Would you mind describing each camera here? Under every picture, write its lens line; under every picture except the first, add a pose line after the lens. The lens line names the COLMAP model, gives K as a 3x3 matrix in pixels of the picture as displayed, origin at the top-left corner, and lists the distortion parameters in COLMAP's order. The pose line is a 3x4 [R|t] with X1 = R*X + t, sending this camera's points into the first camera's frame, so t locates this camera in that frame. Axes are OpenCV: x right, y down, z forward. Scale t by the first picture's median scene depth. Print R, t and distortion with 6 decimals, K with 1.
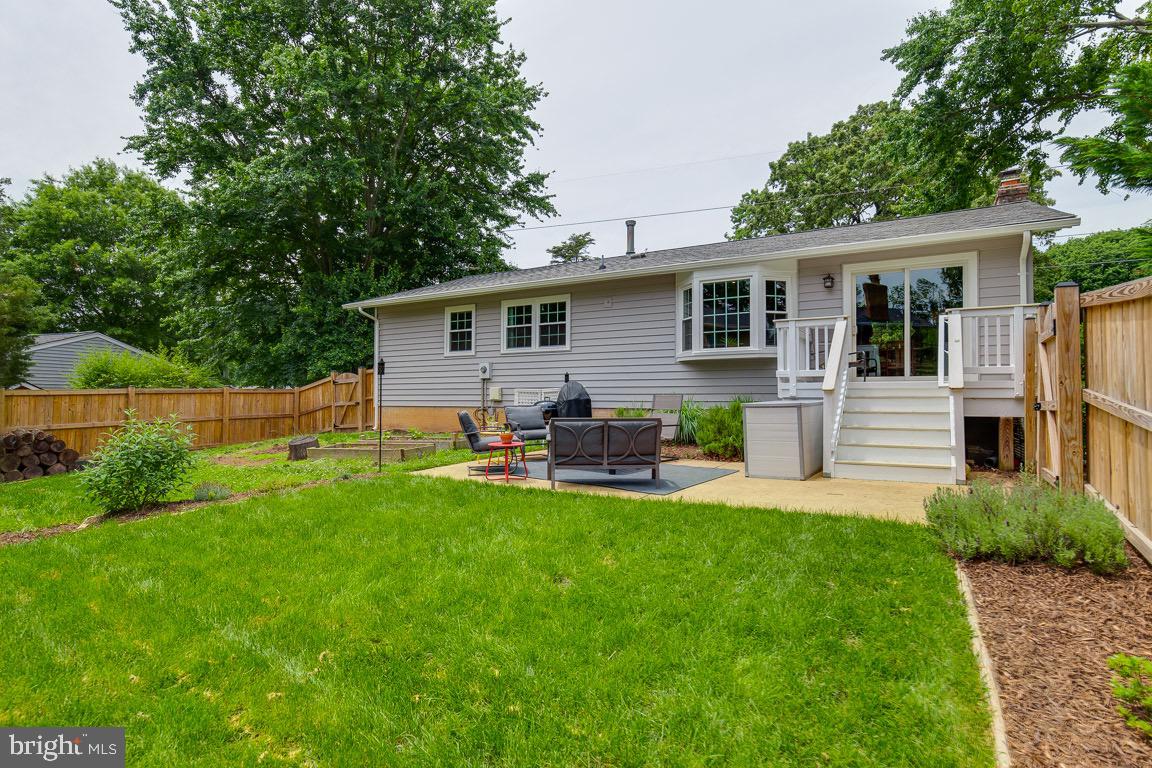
lens RADIAL K [[594.8, 0, 575.8], [0, 594.8, 391.0], [0, 0, 1]] dist [-0.002080, -0.000708]
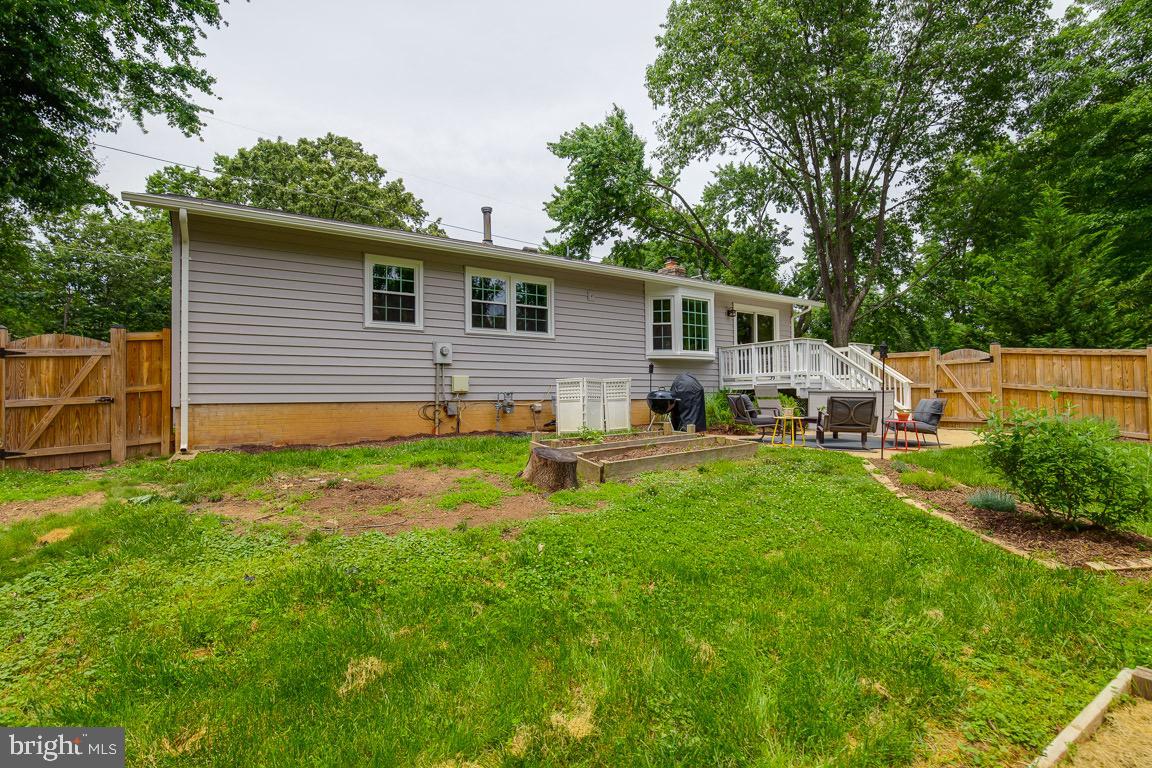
lens RADIAL K [[521.3, 0, 578.6], [0, 521.3, 394.1], [0, 0, 1]] dist [-0.020008, -0.000174]
pose [[0.434763, -0.000170, 0.900545, -0.640453], [-0.003747, 0.999991, 0.001997, 0.014826], [-0.900537, -0.004243, 0.434759, 0.531234]]
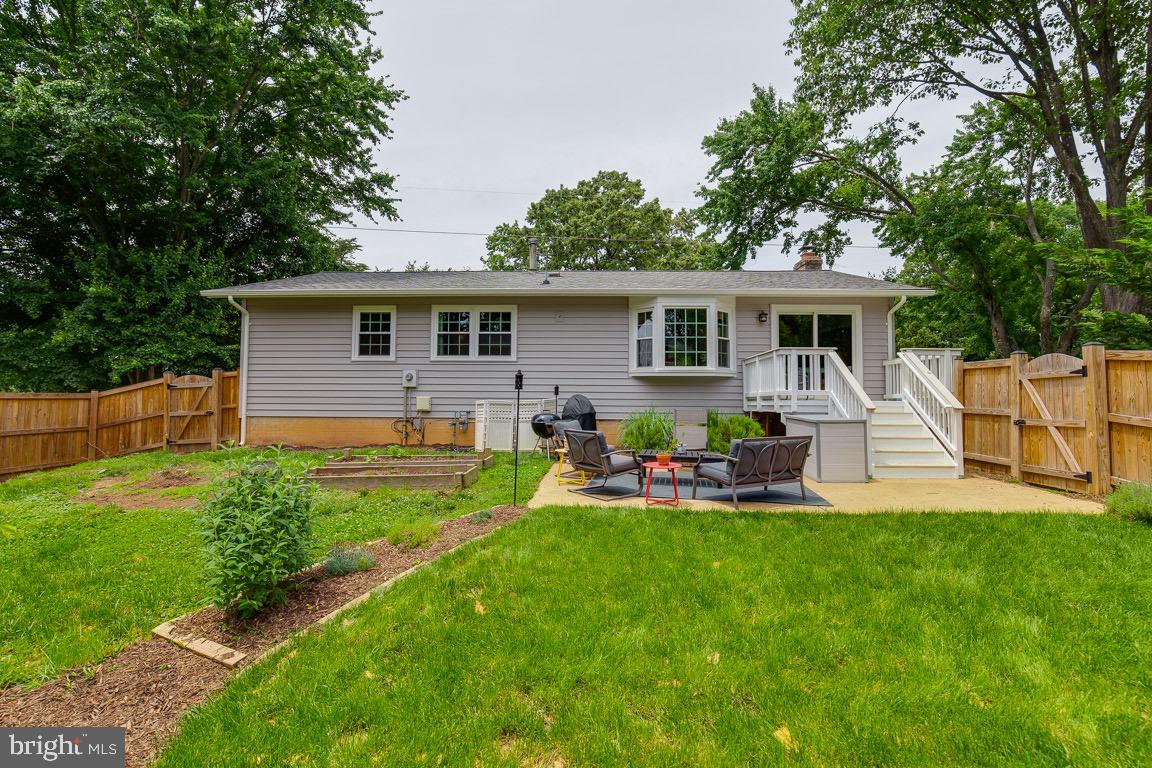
lens RADIAL K [[529.2, 0, 576.0], [0, 529.2, 384.0], [0, 0, 1]] dist [-0.017386, 0.000126]
pose [[0.880330, 0.021027, 0.473895, -0.298804], [-0.011833, 0.999680, -0.022376, -0.009967], [-0.474213, 0.014091, 0.880297, 0.148885]]
